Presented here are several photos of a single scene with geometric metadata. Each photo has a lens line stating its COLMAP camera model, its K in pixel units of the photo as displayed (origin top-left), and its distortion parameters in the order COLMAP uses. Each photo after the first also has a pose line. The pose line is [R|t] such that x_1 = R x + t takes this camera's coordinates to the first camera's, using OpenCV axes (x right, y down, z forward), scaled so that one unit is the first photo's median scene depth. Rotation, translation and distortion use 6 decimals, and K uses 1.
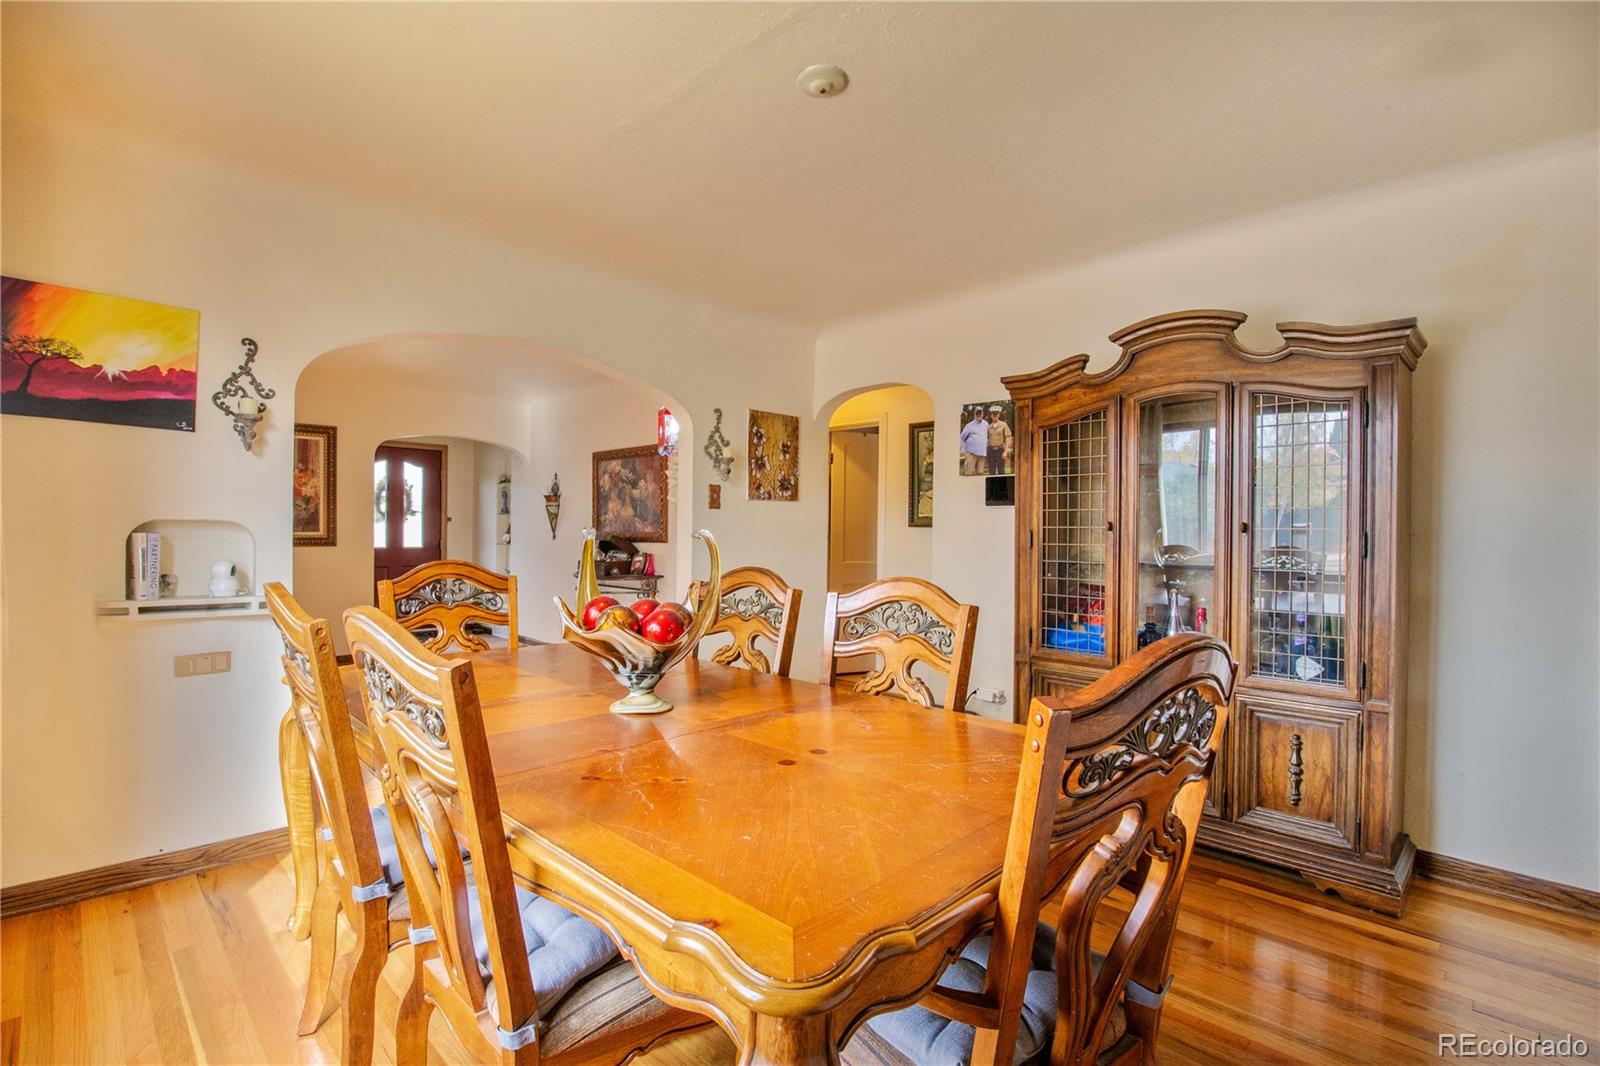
lens RADIAL K [[740.0, 0, 783.9], [0, 740.0, 543.0], [0, 0, 1]] dist [-0.016430, 0.000214]
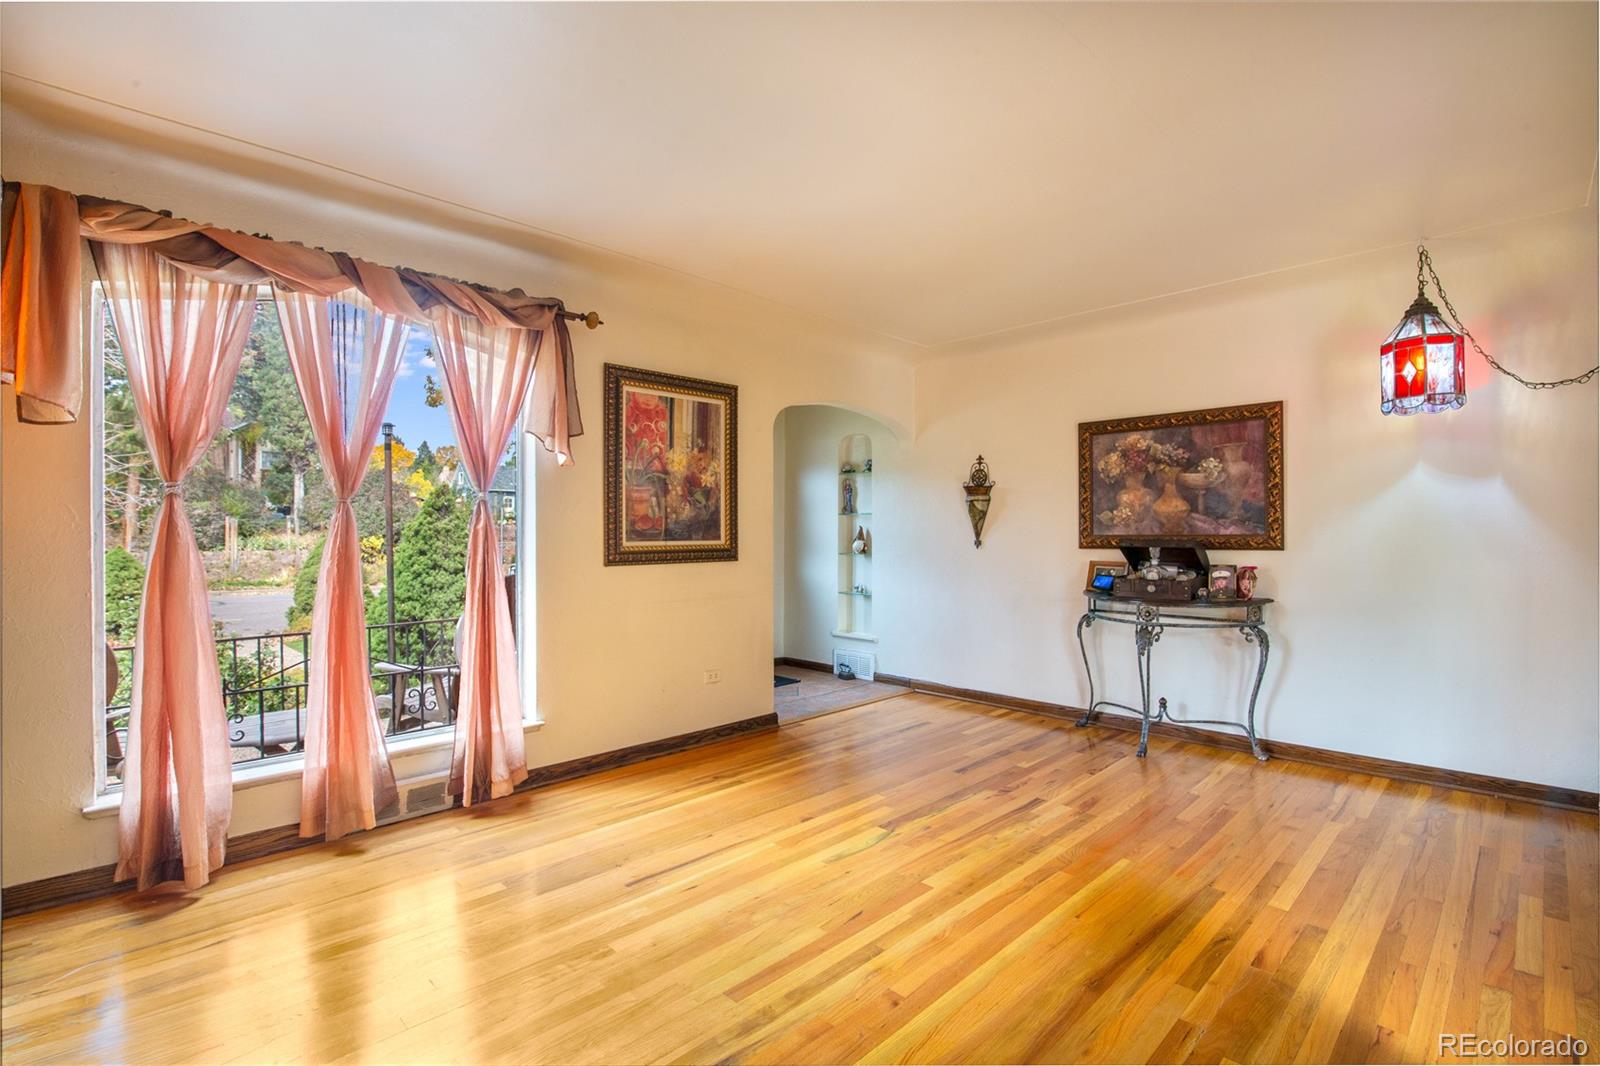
lens RADIAL K [[740.0, 0, 799.0], [0, 740.0, 532.4], [0, 0, 1]] dist [-0.016430, 0.000214]
pose [[0.999931, -0.011226, -0.003325, -0.570583], [0.011163, 0.999771, -0.018262, -0.008888], [0.003529, 0.018224, 0.999828, 0.322113]]
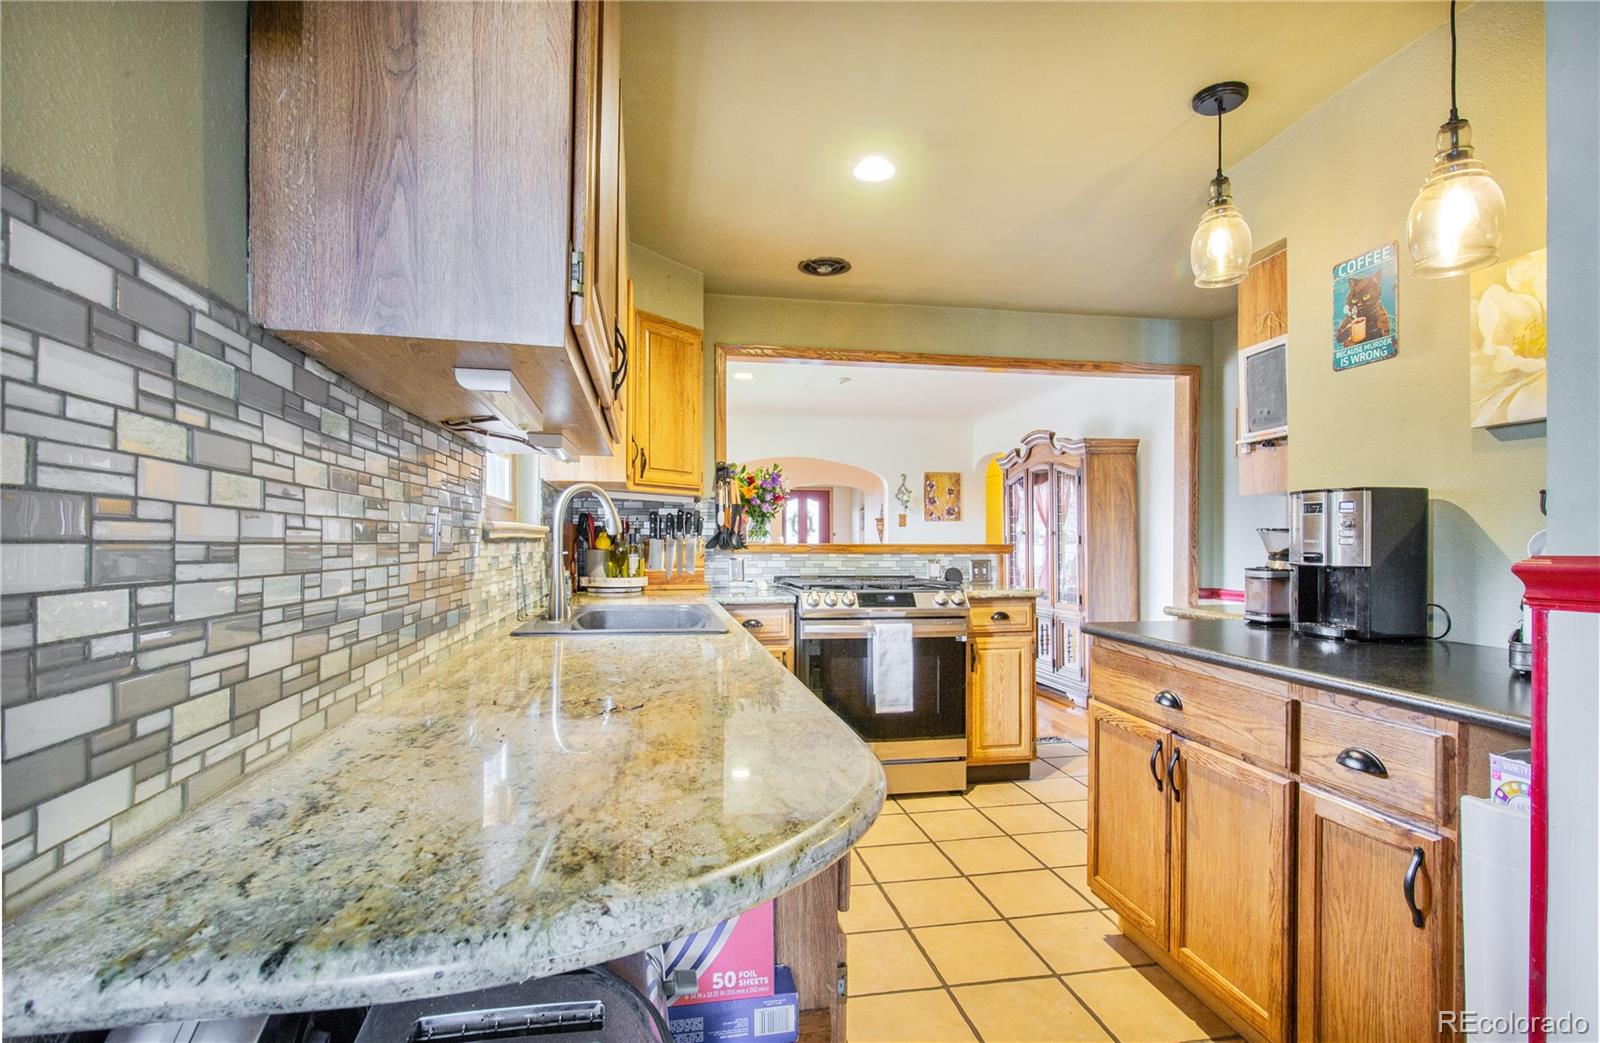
lens RADIAL K [[734.4, 0, 808.1], [0, 734.4, 538.1], [0, 0, 1]] dist [0.001538, 0.000332]
pose [[0.839706, -0.013716, -0.542868, 0.489562], [0.001720, 0.999743, -0.022598, 0.016849], [0.543038, 0.018042, 0.839514, -0.481309]]
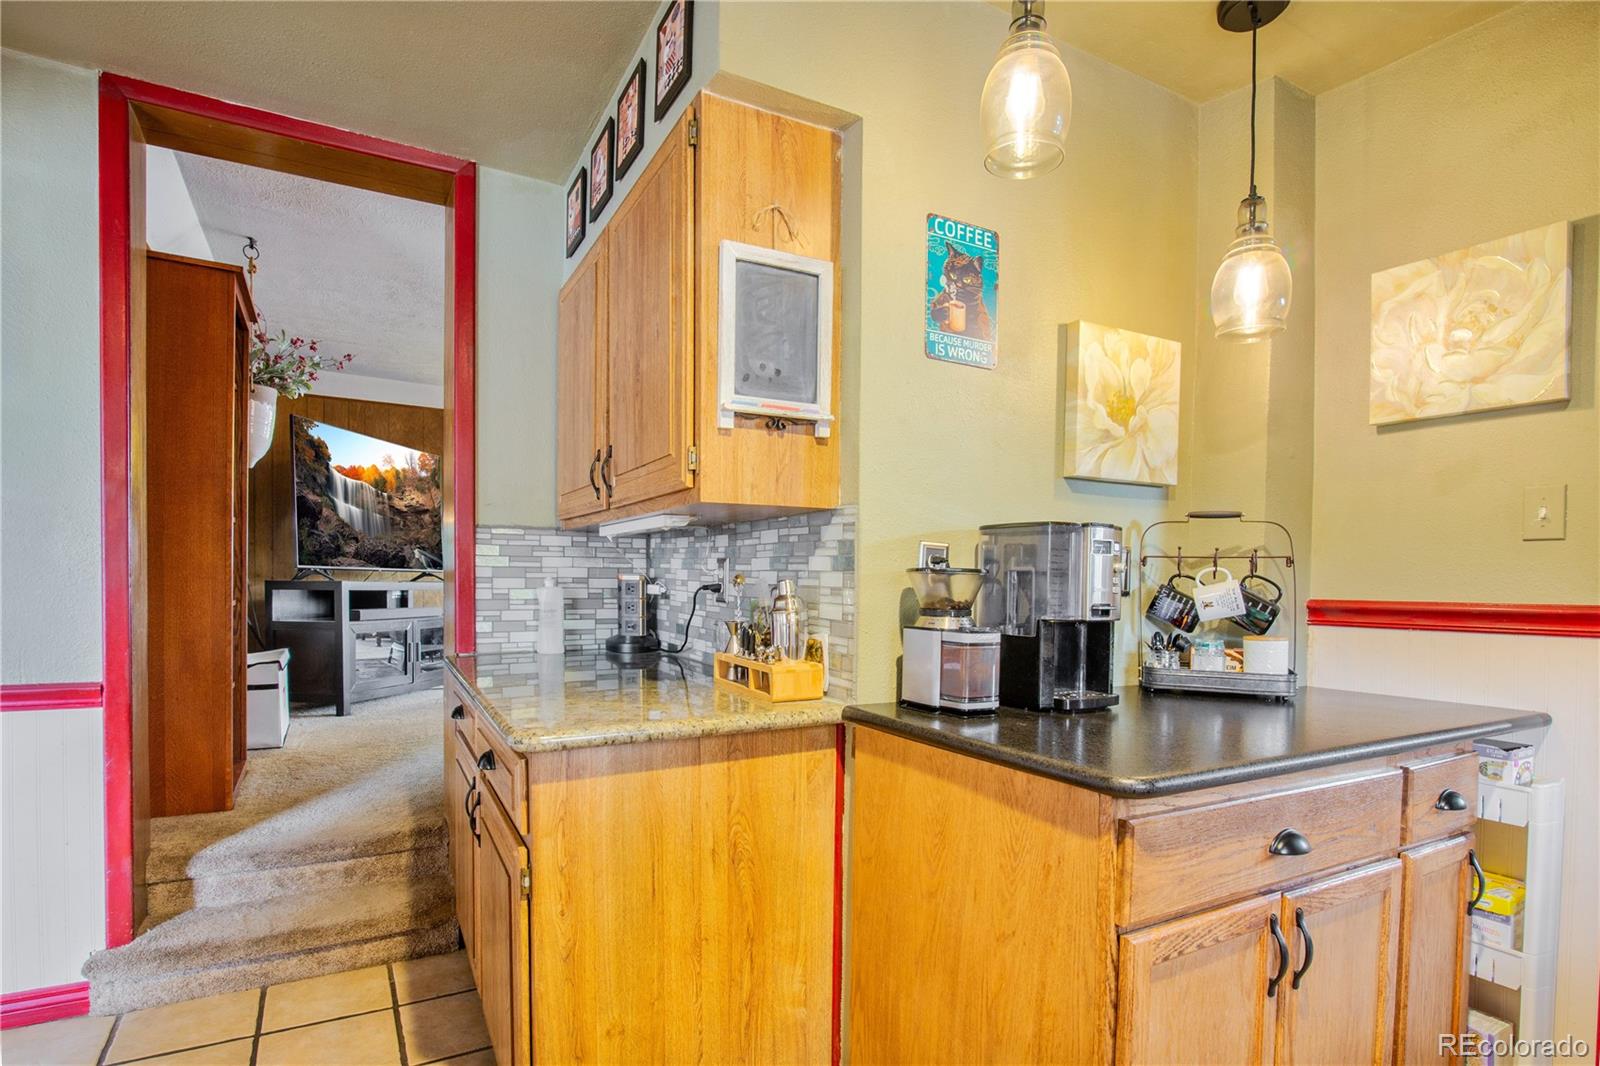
lens RADIAL K [[806.3, 0, 850.6], [0, 806.3, 596.8], [0, 0, 1]] dist [-0.002423, -0.000054]
pose [[0.215548, -0.020103, 0.976286, 0.243136], [0.011086, 0.999774, 0.018139, 0.009165], [-0.976430, 0.006914, 0.215723, -0.109661]]
